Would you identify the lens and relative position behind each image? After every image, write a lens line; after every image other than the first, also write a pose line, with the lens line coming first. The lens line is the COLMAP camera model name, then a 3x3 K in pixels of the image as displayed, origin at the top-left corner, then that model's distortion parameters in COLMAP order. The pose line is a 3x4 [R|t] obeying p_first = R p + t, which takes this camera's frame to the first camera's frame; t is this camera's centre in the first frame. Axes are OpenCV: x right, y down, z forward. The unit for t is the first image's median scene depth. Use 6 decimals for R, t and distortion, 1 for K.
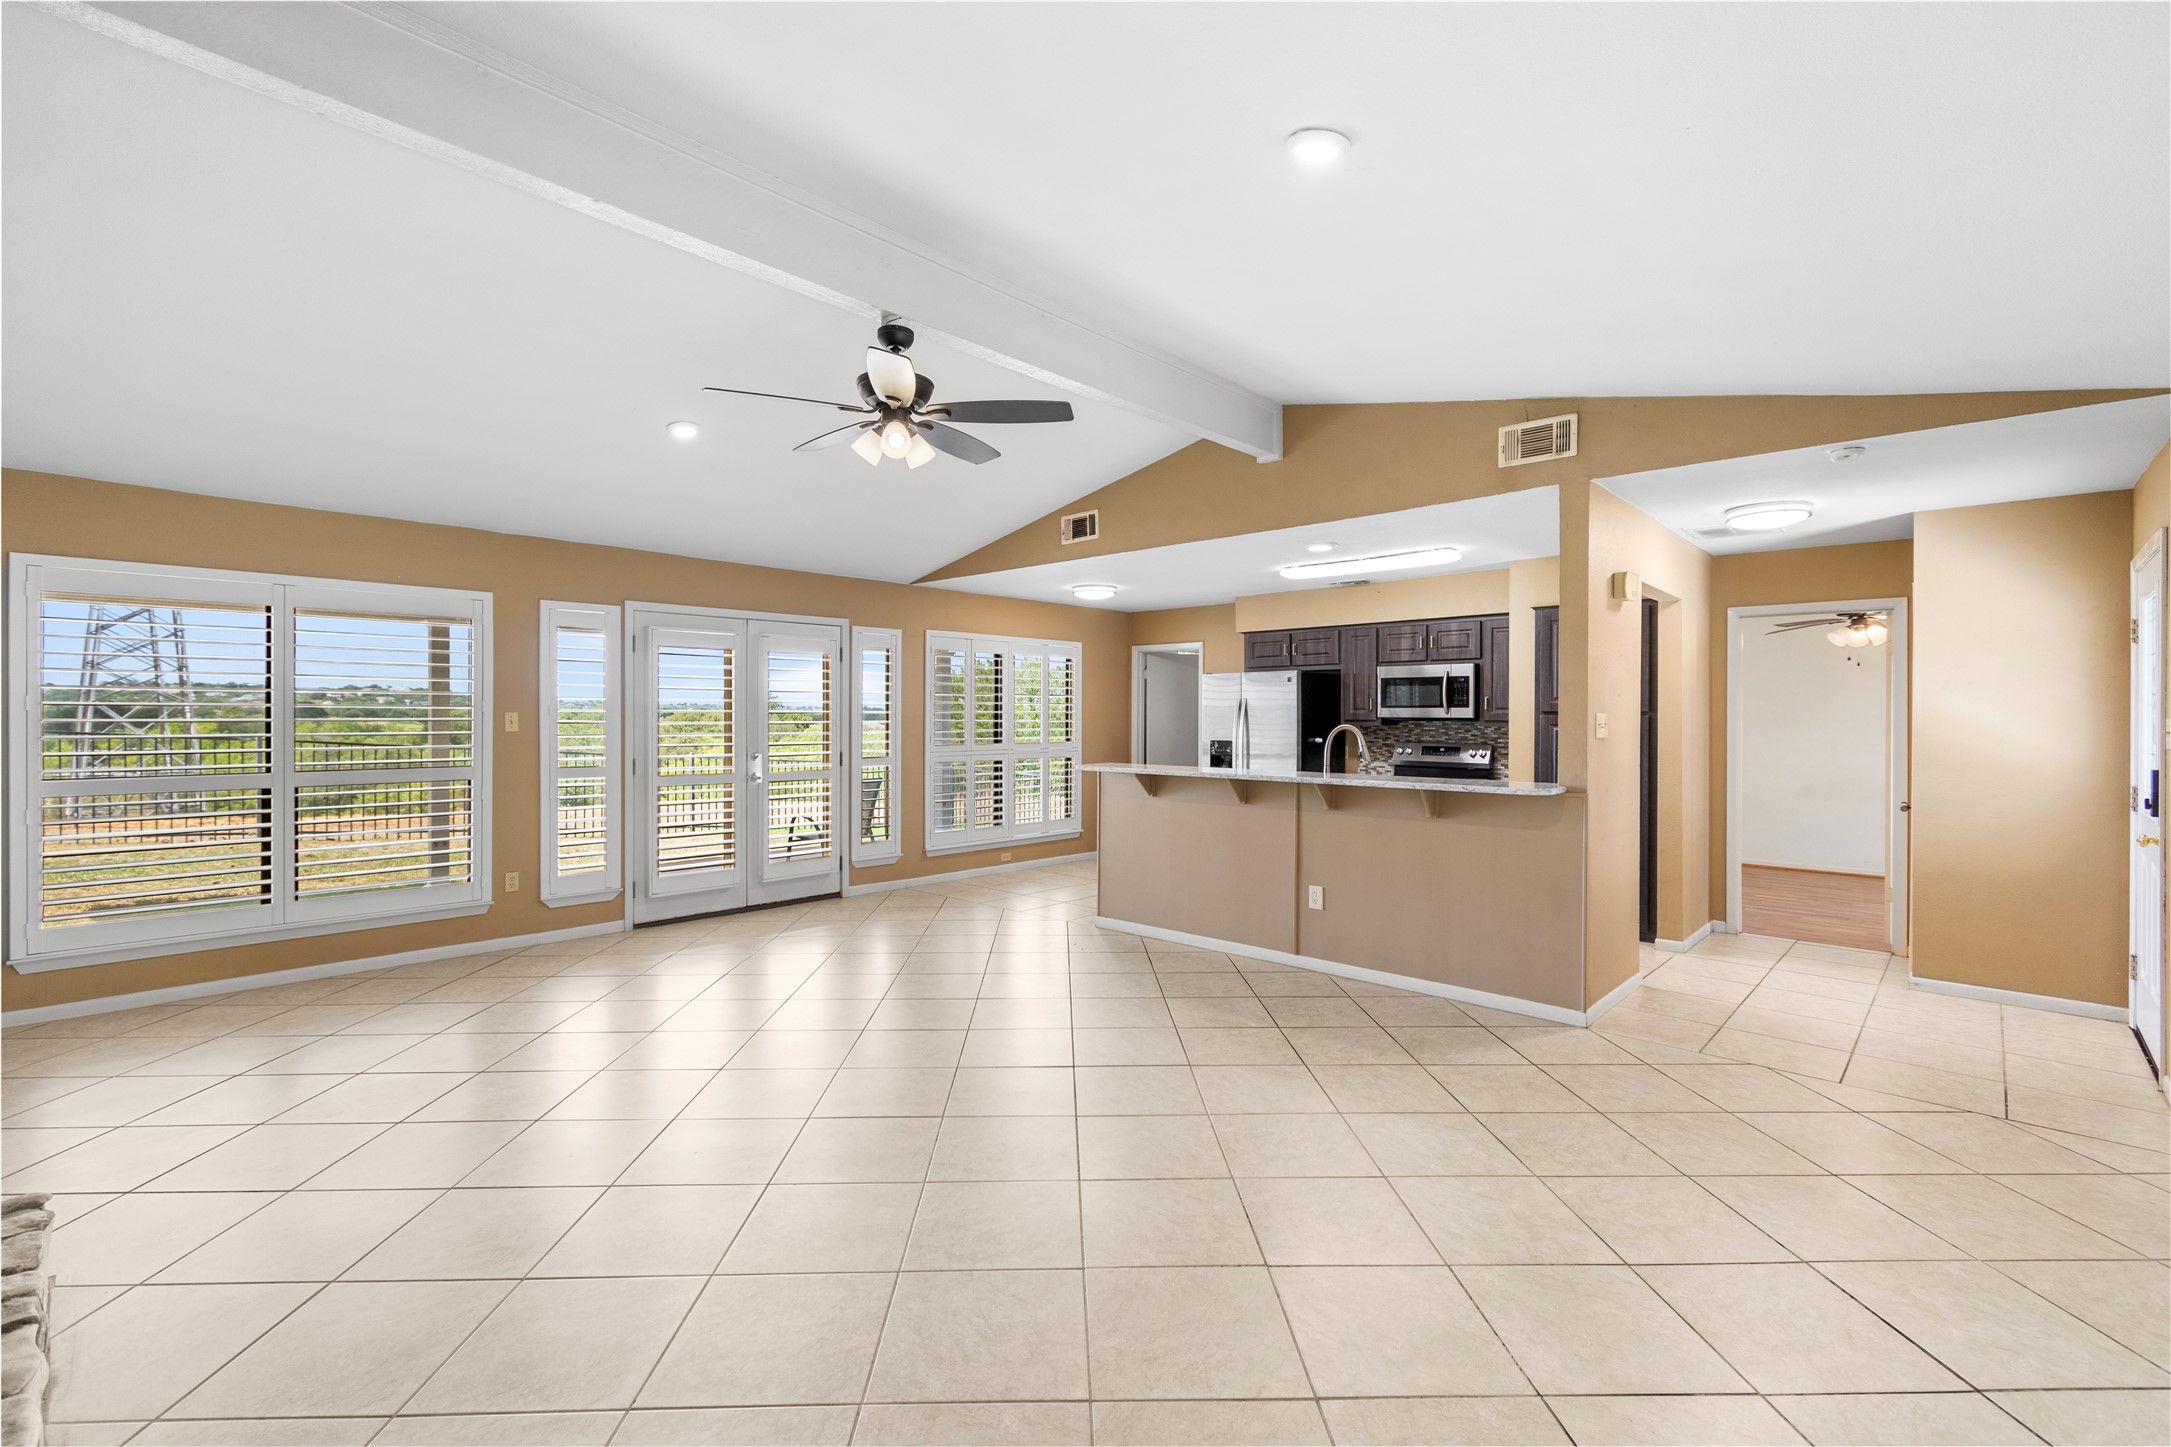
lens RADIAL K [[961.1, 0, 1077.6], [0, 961.1, 720.9], [0, 0, 1]] dist [0.002633, 0.000197]
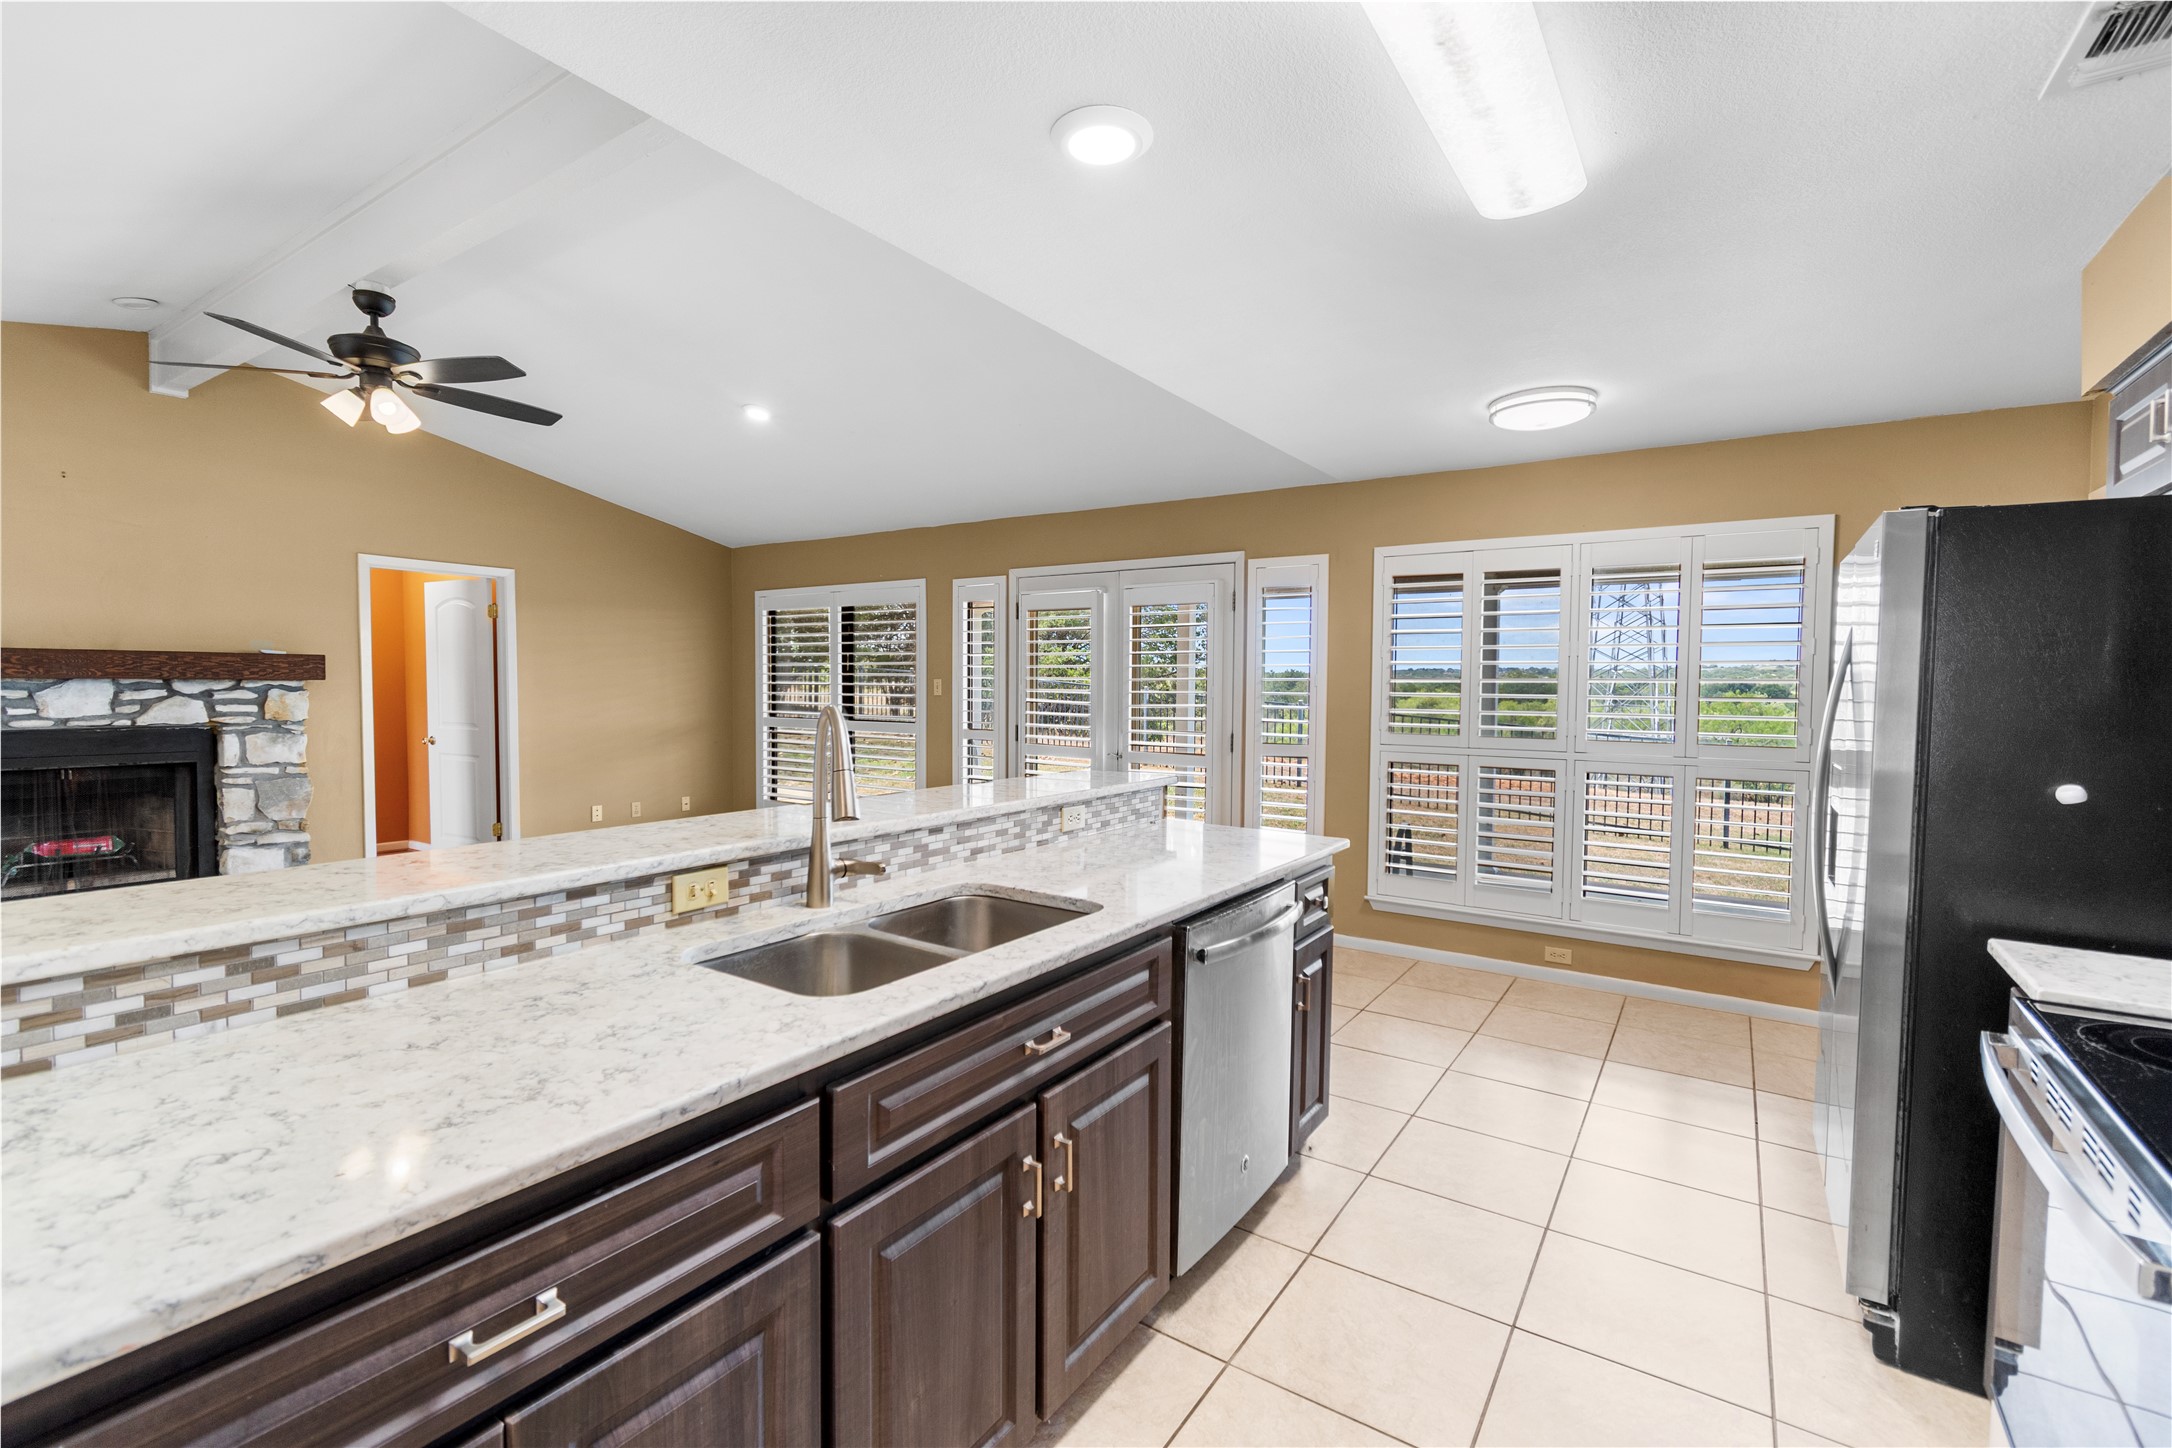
lens RADIAL K [[961.6, 0, 1078.1], [0, 961.6, 721.4], [0, 0, 1]] dist [0.002633, 0.000197]
pose [[0.160796, 0.038771, -0.986226, 0.557014], [-0.015599, 0.999203, 0.036738, -0.002689], [0.986864, 0.009477, 0.161273, 0.911592]]
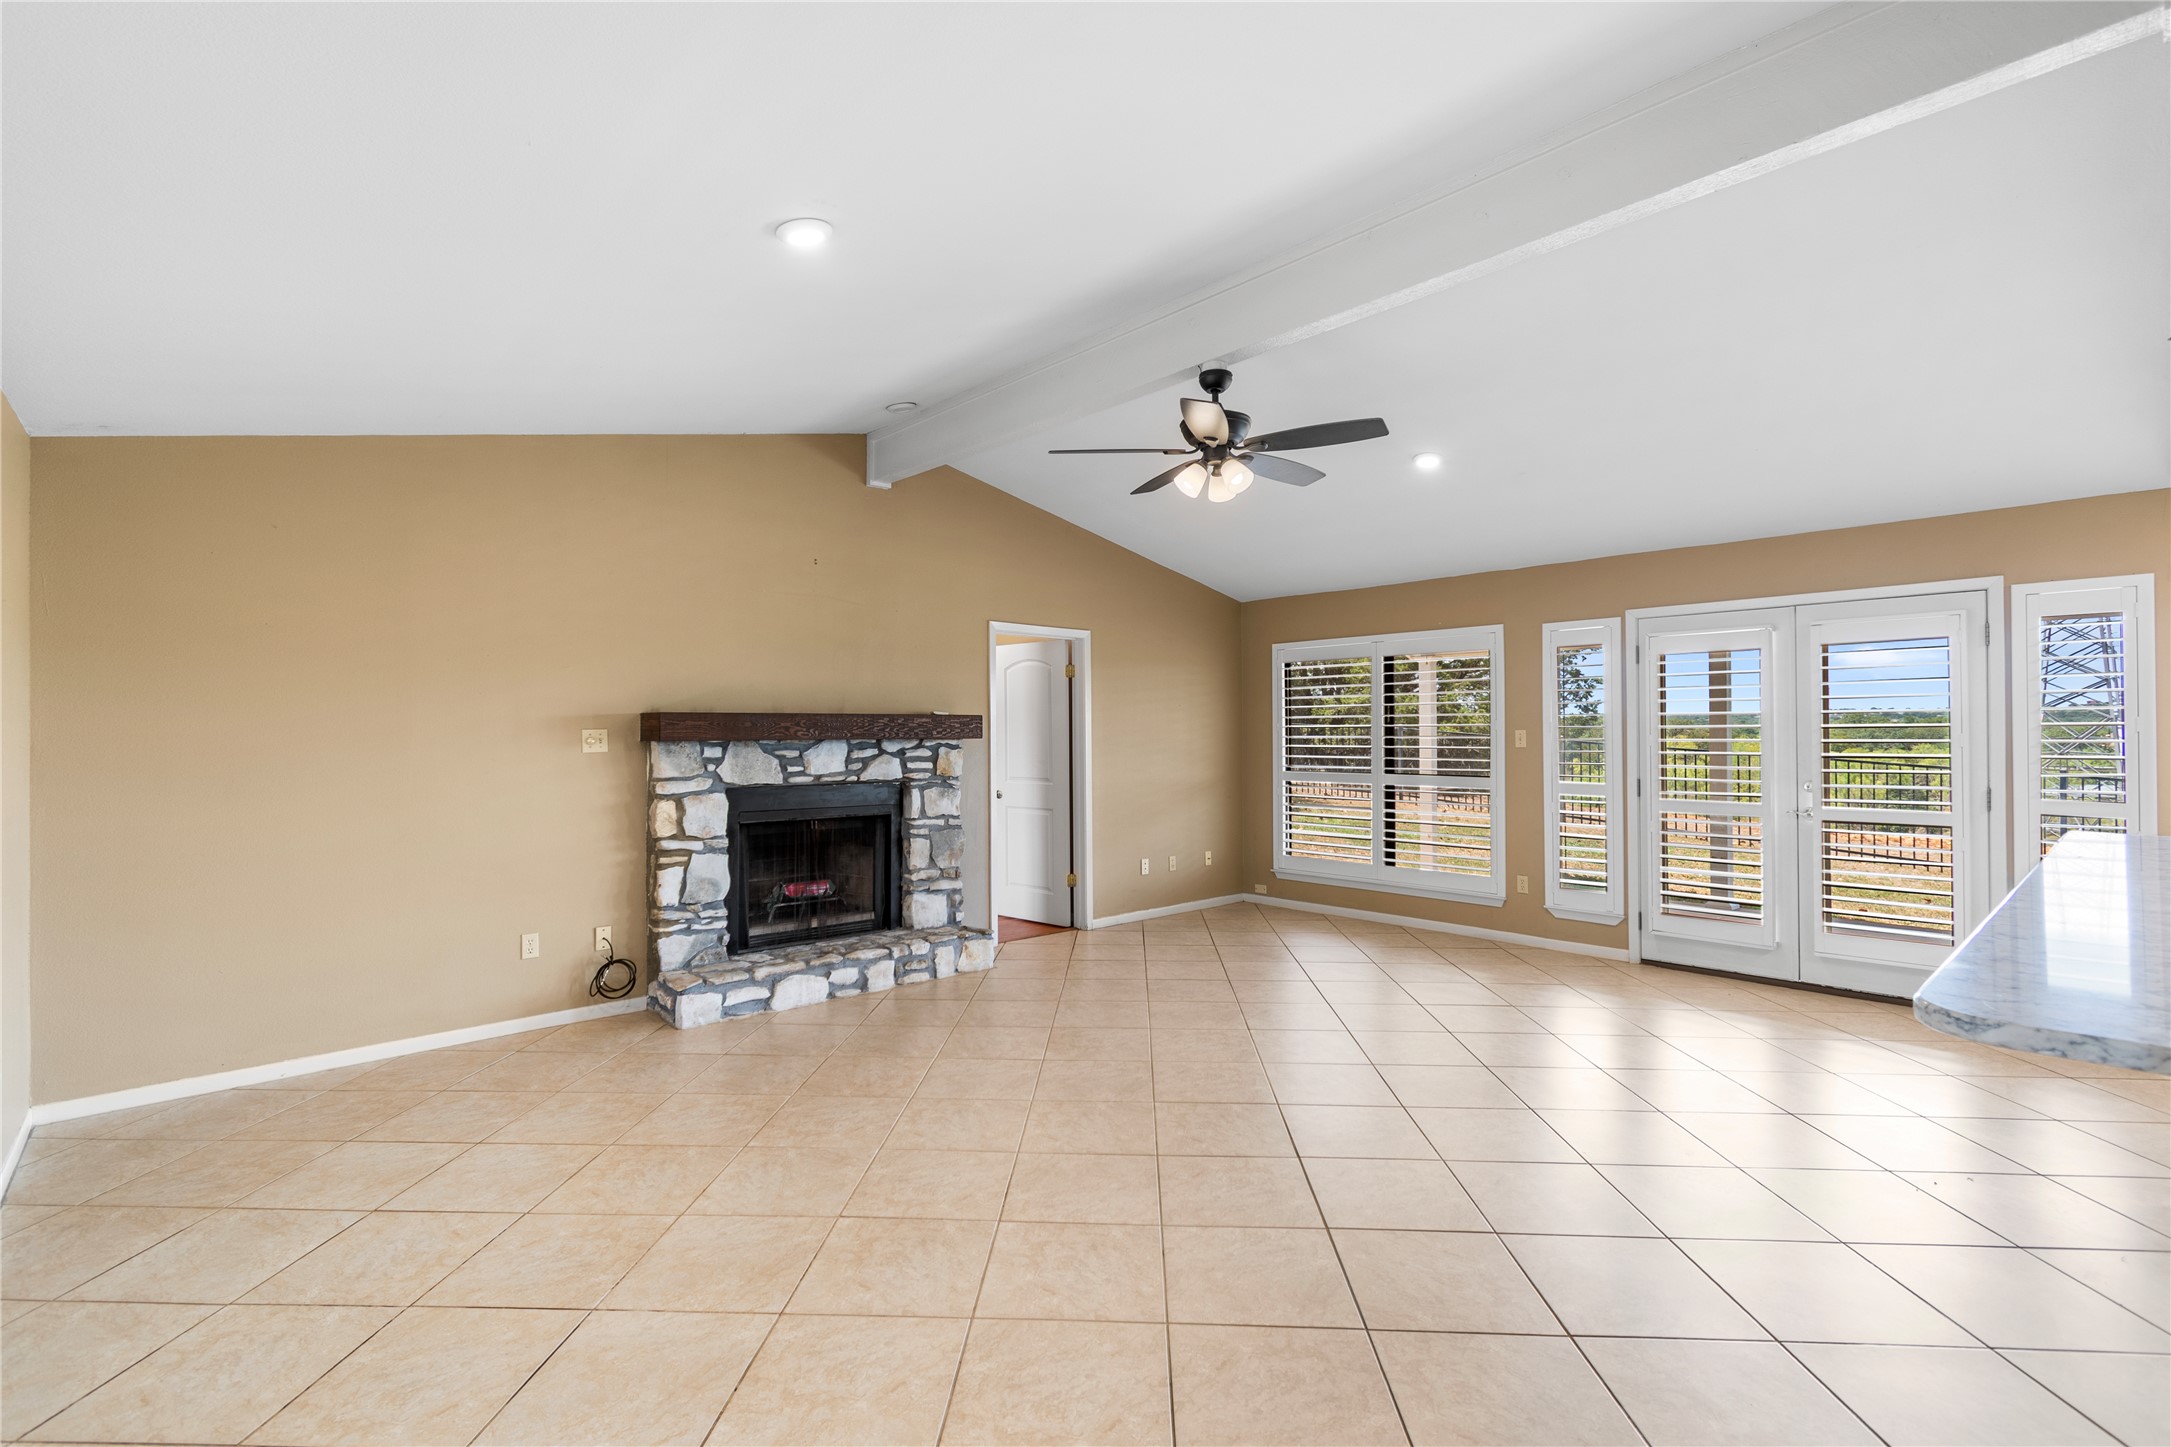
lens RADIAL K [[978.6, 0, 1079.6], [0, 978.6, 723.7], [0, 0, 1]] dist [-0.000012, 0.000031]
pose [[-0.084247, -0.011724, -0.996376, 0.530050], [-0.003780, 0.999927, -0.011446, -0.001215], [0.996438, 0.002802, -0.084285, 0.550043]]
